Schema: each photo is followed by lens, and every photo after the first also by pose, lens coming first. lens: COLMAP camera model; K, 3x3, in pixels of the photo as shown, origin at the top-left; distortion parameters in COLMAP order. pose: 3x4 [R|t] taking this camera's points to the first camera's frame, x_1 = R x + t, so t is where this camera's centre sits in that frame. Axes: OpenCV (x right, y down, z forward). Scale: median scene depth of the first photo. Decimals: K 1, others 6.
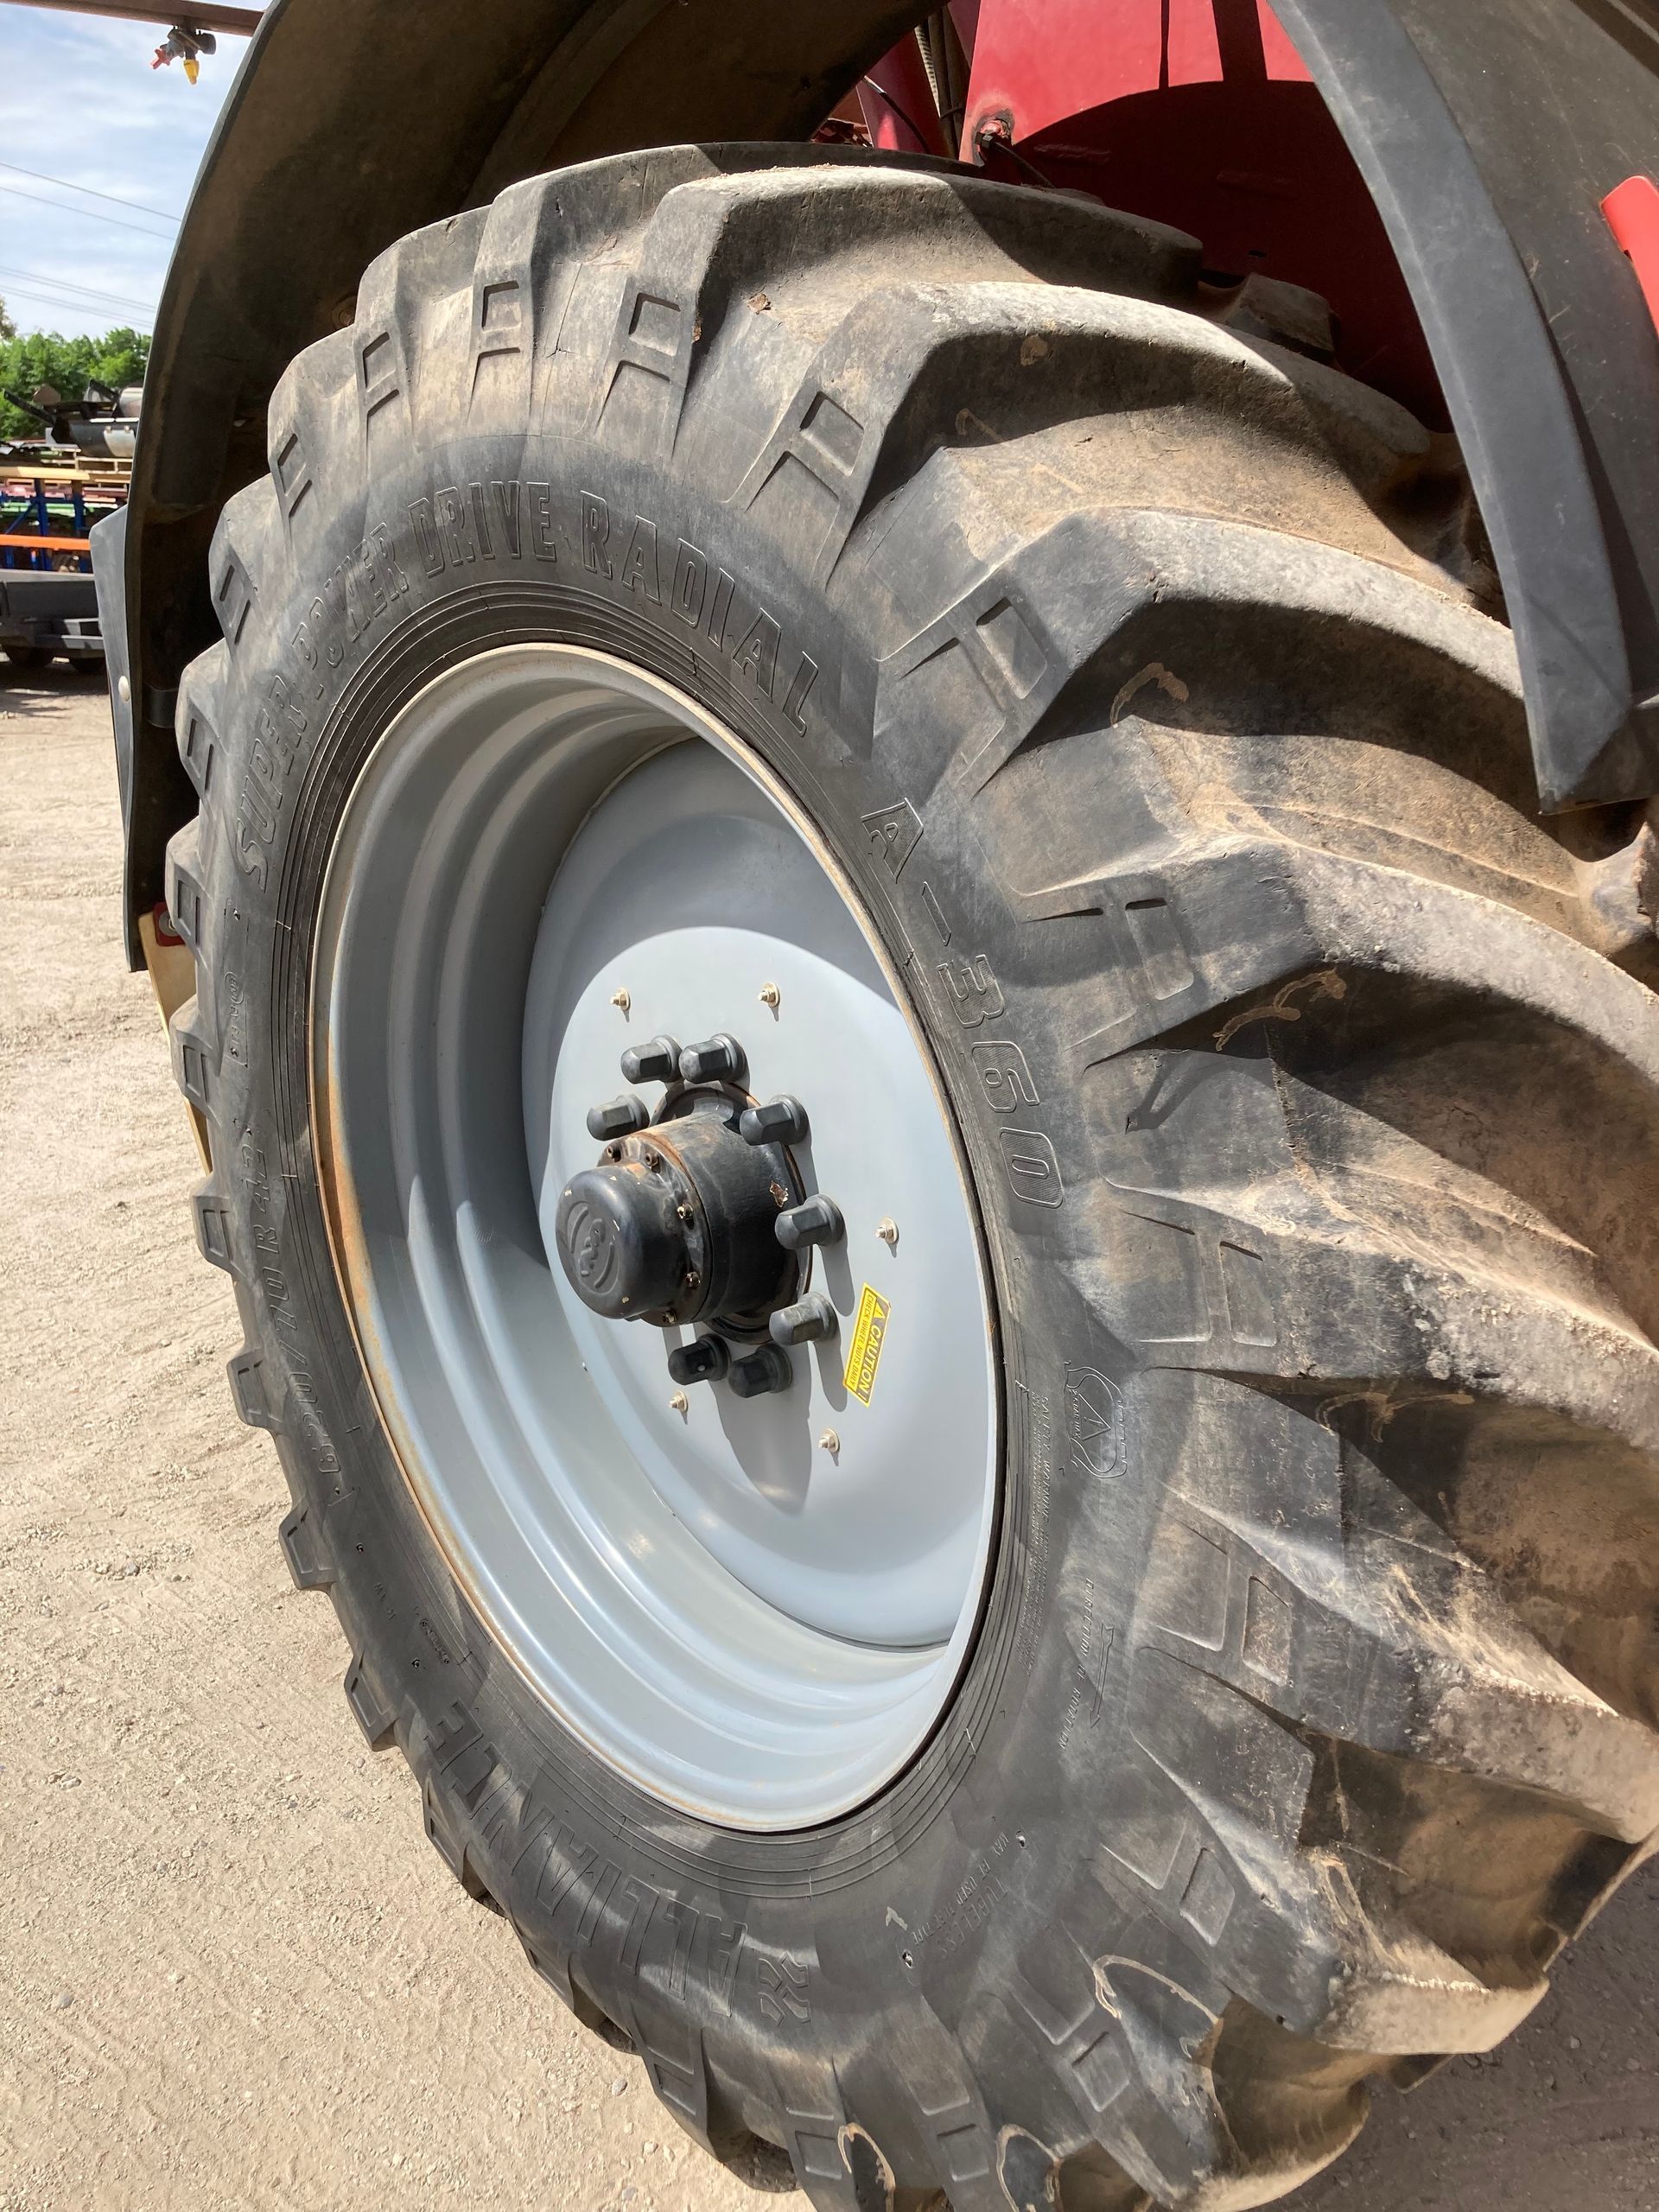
lens RADIAL K [[1789.3, 0, 824.7], [0, 1789.3, 1105.0], [0, 0, 1]] dist [-0.006508, -0.017893]
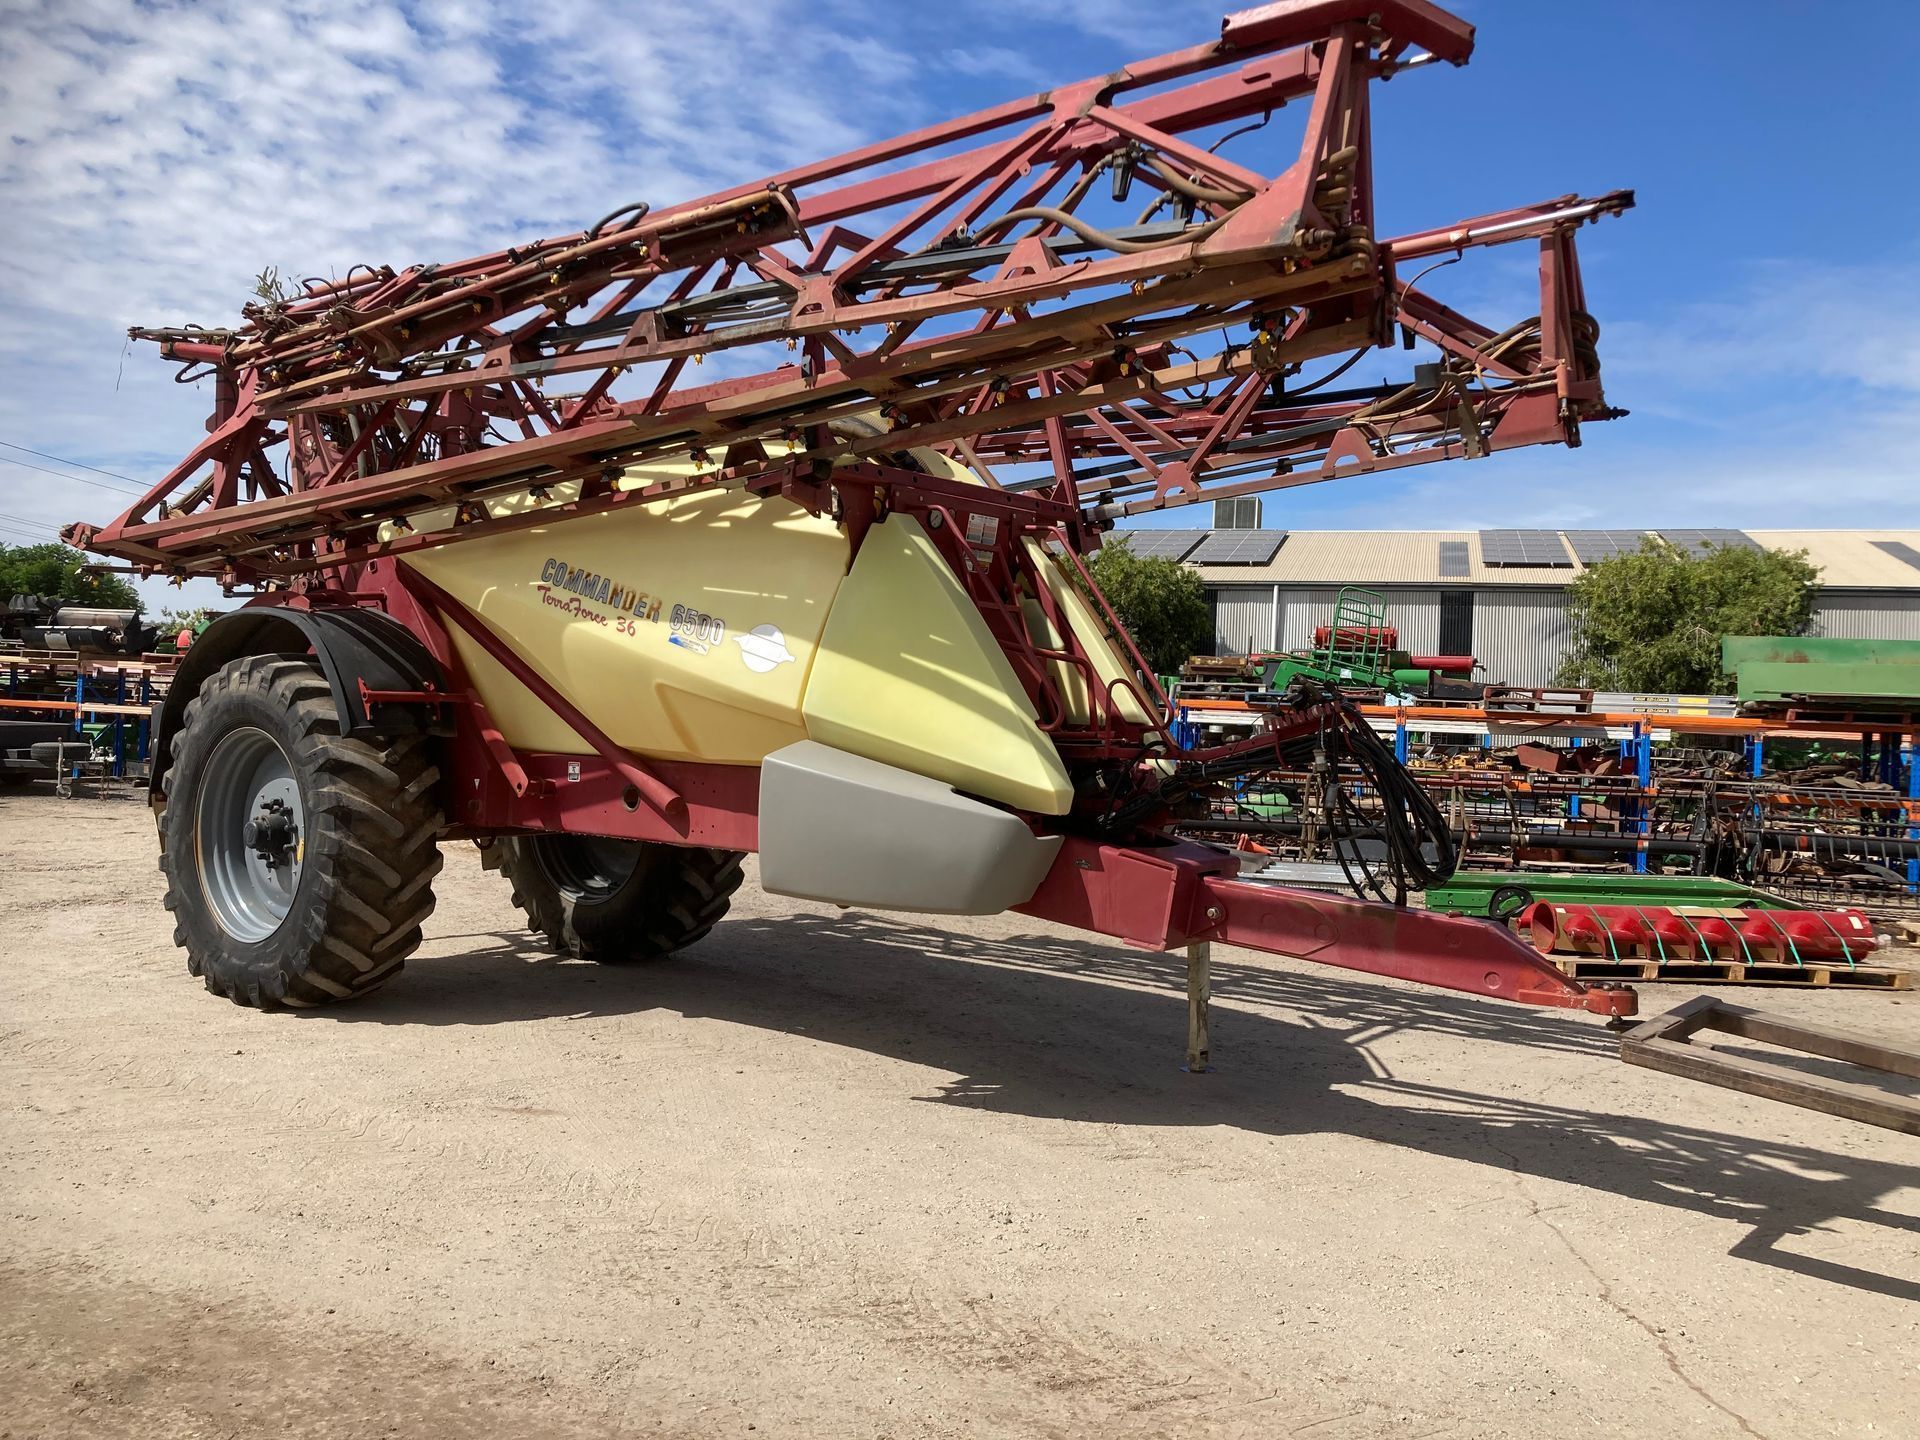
lens RADIAL K [[1553.1, 0, 962.2], [0, 1553.1, 717.8], [0, 0, 1]] dist [-0.006508, -0.017893]
pose [[0.978351, 0.018776, 0.206101, 1.164261], [0.043593, 0.954835, -0.293921, 1.404306], [-0.202311, 0.296542, 0.933345, -4.540389]]
